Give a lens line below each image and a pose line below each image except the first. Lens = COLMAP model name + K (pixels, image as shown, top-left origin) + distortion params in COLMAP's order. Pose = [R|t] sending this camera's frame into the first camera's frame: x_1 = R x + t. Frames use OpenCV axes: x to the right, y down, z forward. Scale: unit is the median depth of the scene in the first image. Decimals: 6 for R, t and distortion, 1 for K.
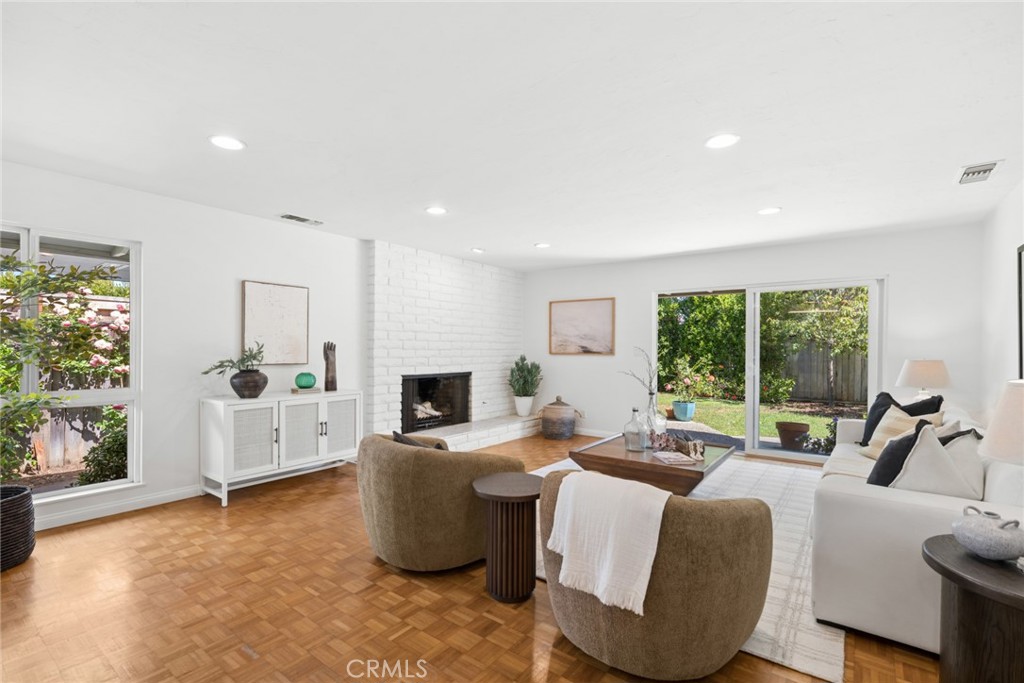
lens RADIAL K [[468.8, 0, 514.0], [0, 468.8, 350.2], [0, 0, 1]] dist [-0.002230, 0.001509]
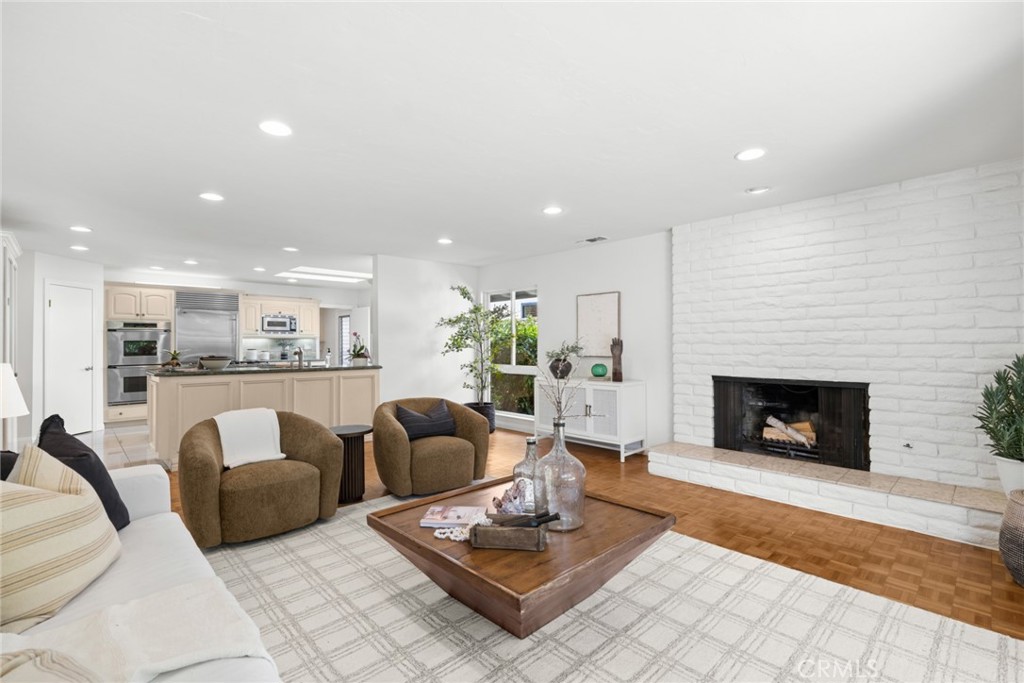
lens RADIAL K [[468.8, 0, 511.3], [0, 468.8, 344.1], [0, 0, 1]] dist [-0.002230, 0.001509]
pose [[-0.177371, -0.007278, -0.984117, 0.636317], [-0.000311, 0.999973, -0.007339, 0.004764], [0.984144, -0.000996, -0.177368, 0.799815]]
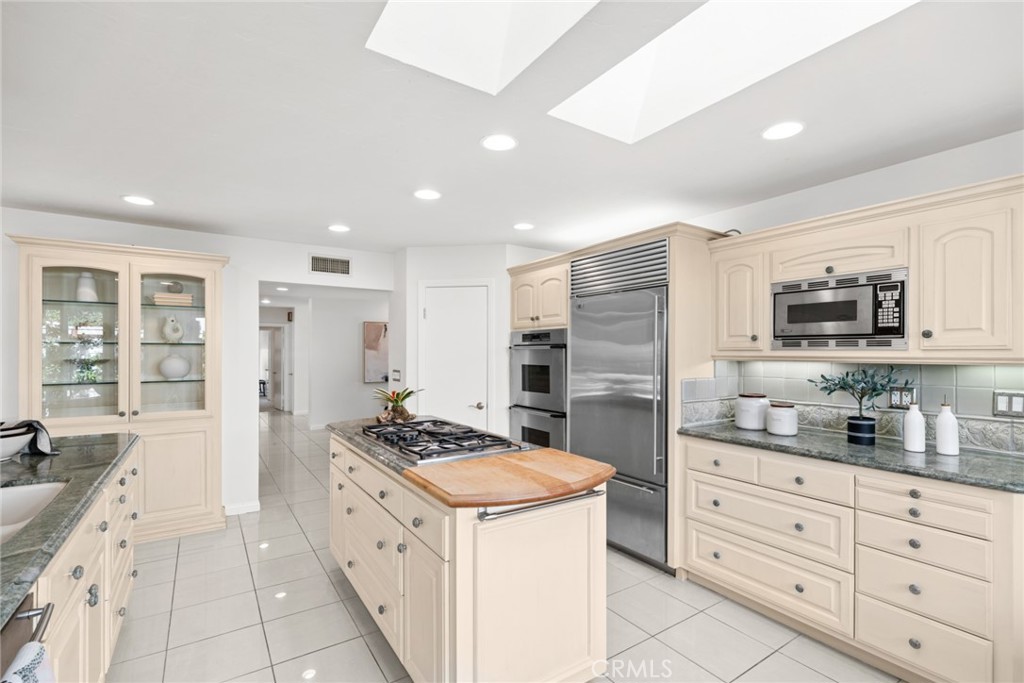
lens RADIAL K [[468.8, 0, 516.0], [0, 468.8, 349.5], [0, 0, 1]] dist [-0.002230, 0.001509]
pose [[-0.942098, -0.007519, 0.335254, -0.702115], [-0.007984, 0.999968, -0.000008, -0.037216], [-0.335244, -0.002684, -0.942128, 0.255683]]
